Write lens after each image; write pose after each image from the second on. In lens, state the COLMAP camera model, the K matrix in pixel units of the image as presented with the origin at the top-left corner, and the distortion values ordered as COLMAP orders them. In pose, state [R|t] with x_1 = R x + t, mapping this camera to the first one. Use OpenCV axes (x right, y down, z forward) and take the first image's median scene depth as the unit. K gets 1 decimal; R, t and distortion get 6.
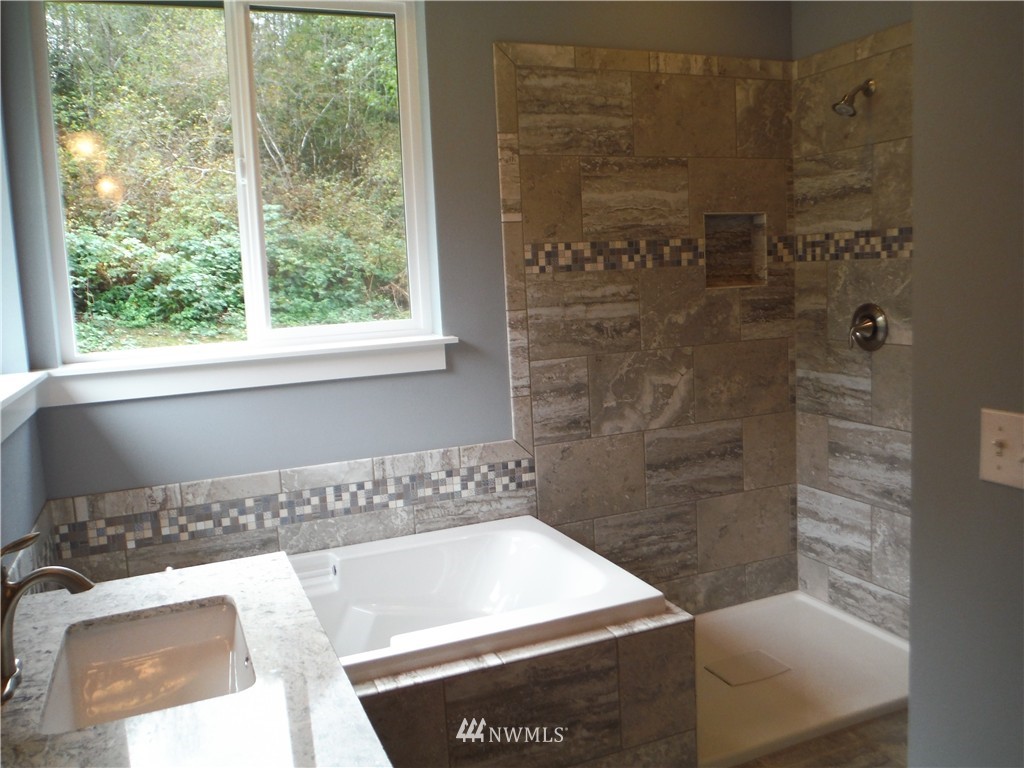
lens RADIAL K [[872.2, 0, 511.9], [0, 872.2, 381.5], [0, 0, 1]] dist [-0.079280, 0.062500]
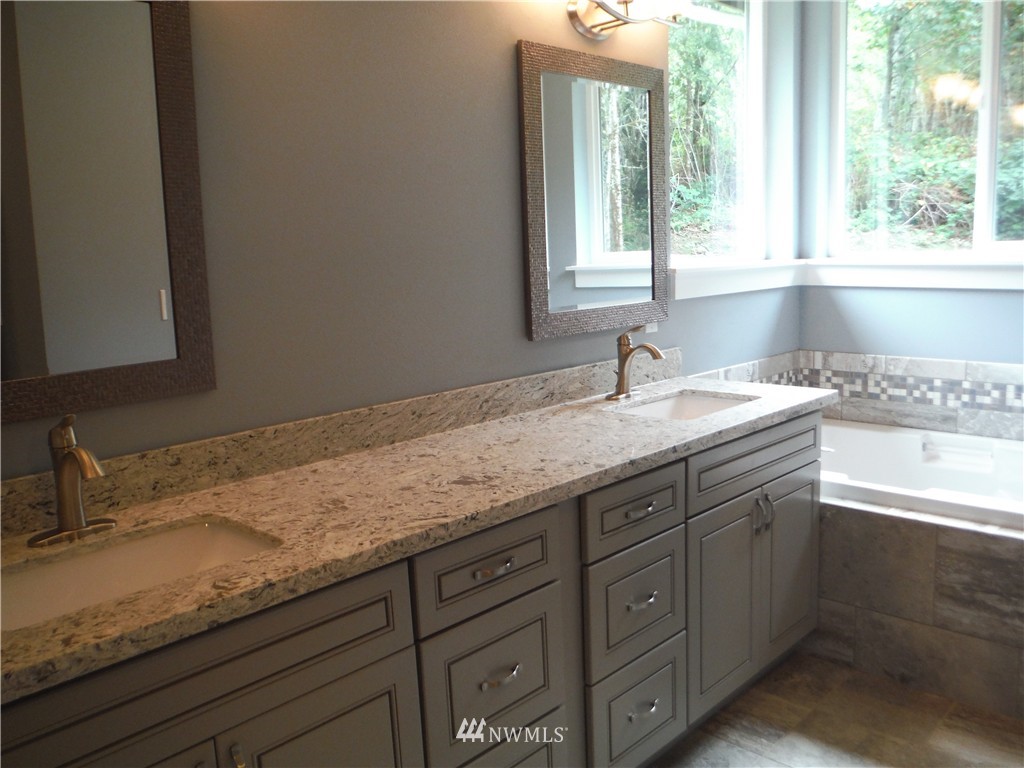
lens RADIAL K [[872.2, 0, 512.7], [0, 872.2, 383.4], [0, 0, 1]] dist [-0.079280, 0.062500]
pose [[0.406293, 0.188431, -0.894103, 0.548492], [-0.103840, 0.981688, 0.159703, 0.009917], [0.907824, 0.027957, 0.418419, -0.054468]]
